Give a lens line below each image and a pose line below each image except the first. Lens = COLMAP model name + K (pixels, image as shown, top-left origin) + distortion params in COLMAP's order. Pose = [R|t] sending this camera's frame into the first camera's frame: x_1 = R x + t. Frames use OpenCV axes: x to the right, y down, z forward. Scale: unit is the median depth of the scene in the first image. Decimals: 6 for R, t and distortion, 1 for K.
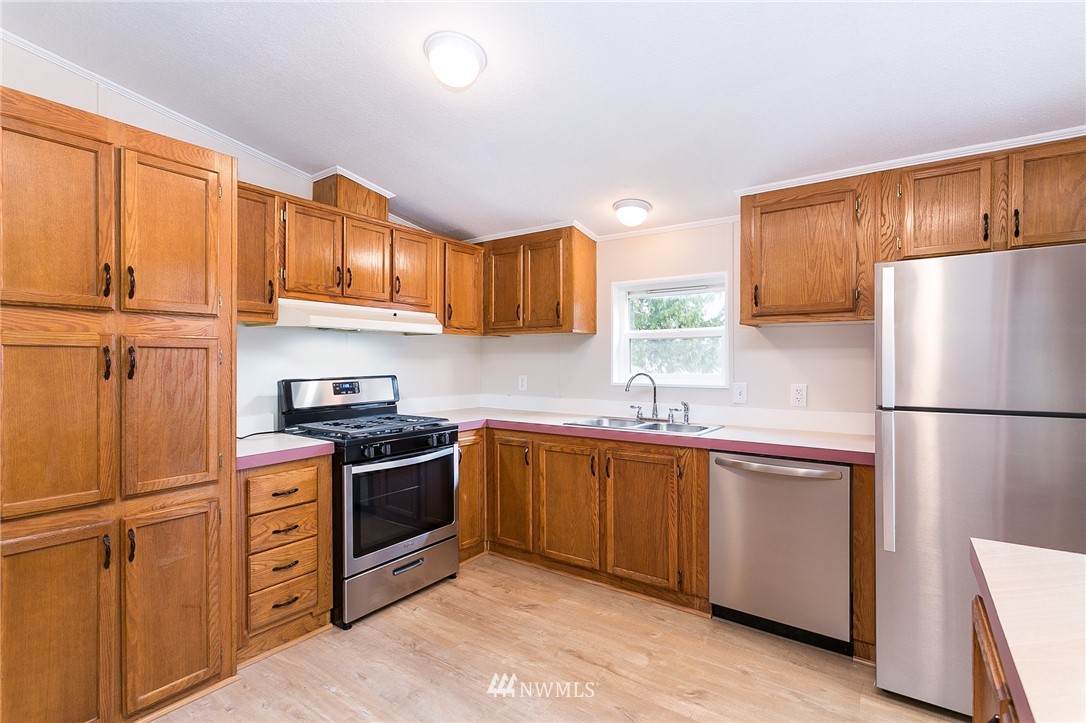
lens RADIAL K [[512.2, 0, 542.2], [0, 512.2, 360.9], [0, 0, 1]] dist [0.002084, 0.001608]
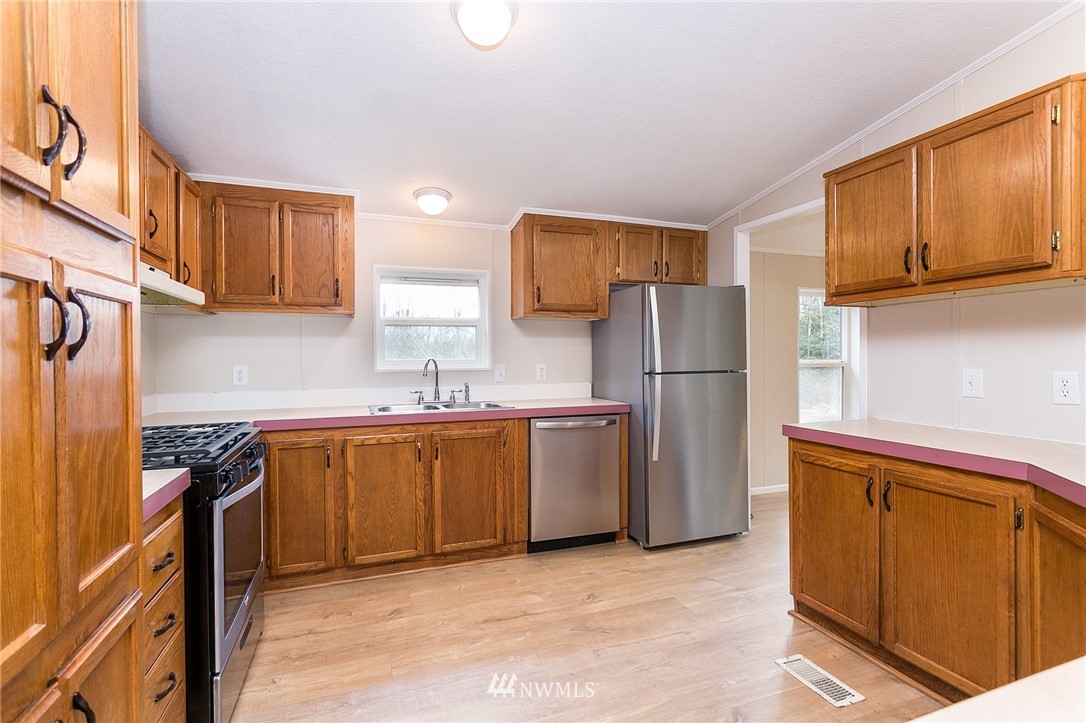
lens RADIAL K [[512.2, 0, 542.2], [0, 512.2, 360.9], [0, 0, 1]] dist [0.002084, 0.001608]
pose [[0.562514, -0.012590, 0.826692, -0.615271], [0.005873, 0.999920, 0.011232, 0.022302], [-0.826767, -0.001463, 0.562542, 0.267537]]
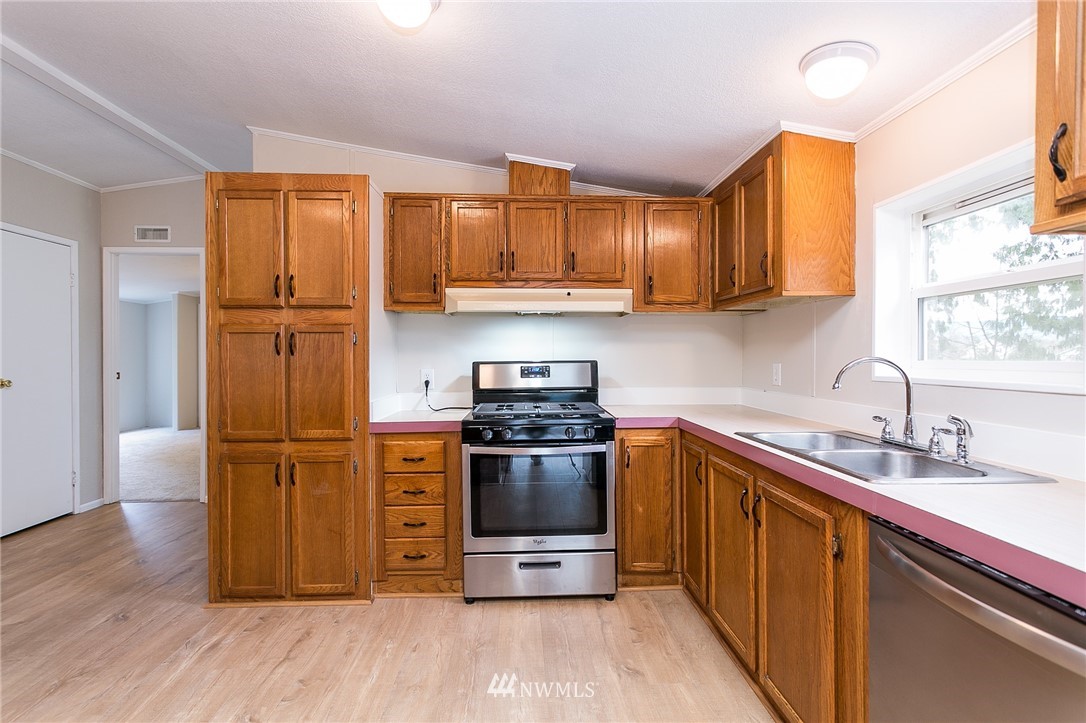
lens RADIAL K [[512.2, 0, 542.2], [0, 512.2, 360.9], [0, 0, 1]] dist [0.002084, 0.001608]
pose [[0.619757, 0.006716, -0.784765, 0.466375], [0.001374, 0.999953, 0.009642, 0.024672], [0.784793, -0.007054, 0.619718, 0.437474]]
